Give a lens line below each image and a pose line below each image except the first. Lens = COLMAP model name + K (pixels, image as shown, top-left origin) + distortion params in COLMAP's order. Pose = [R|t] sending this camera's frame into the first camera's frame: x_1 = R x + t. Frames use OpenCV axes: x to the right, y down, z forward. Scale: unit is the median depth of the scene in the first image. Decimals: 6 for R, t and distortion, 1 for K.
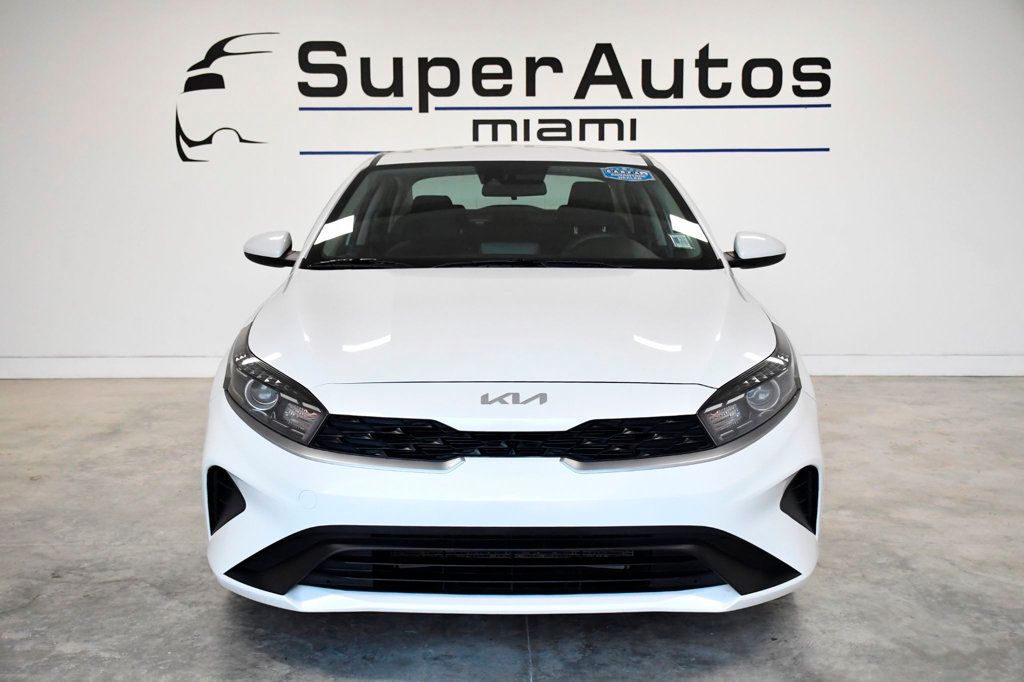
lens RADIAL K [[1137.4, 0, 512.0], [0, 1137.4, 341.0], [0, 0, 1]] dist [-0.002980, 0.226009]
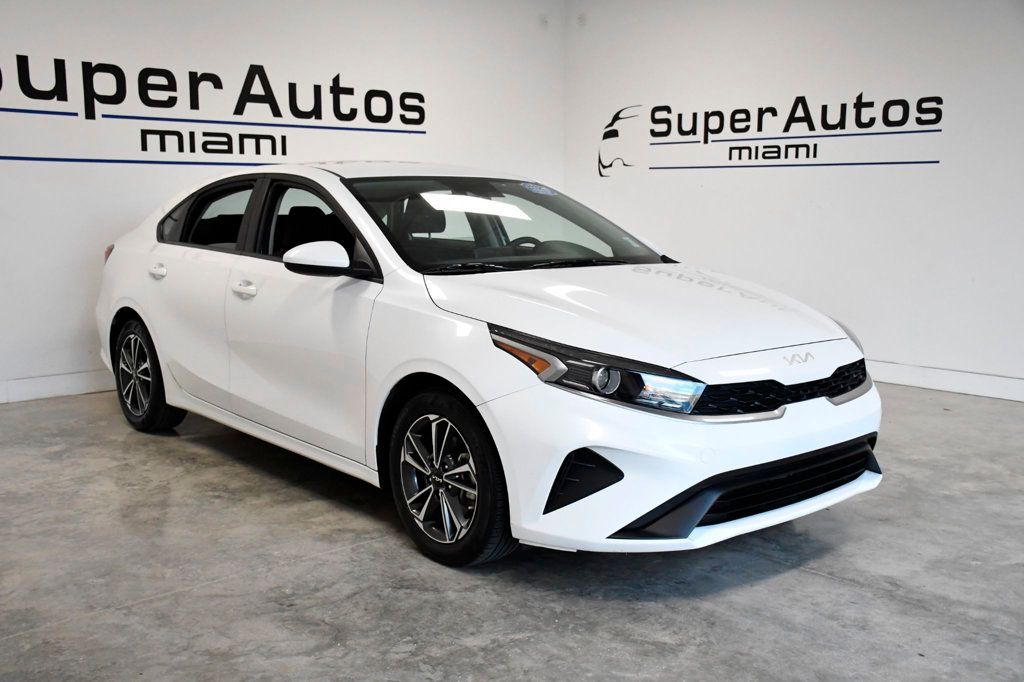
lens RADIAL K [[1031.1, 0, 512.0], [0, 1031.1, 341.0], [0, 0, 1]] dist [-0.055220, 0.218344]
pose [[0.753102, -0.084600, 0.652442, -0.395038], [0.080525, 0.996095, 0.036212, -0.015730], [-0.652957, 0.025267, 0.756973, 0.108210]]
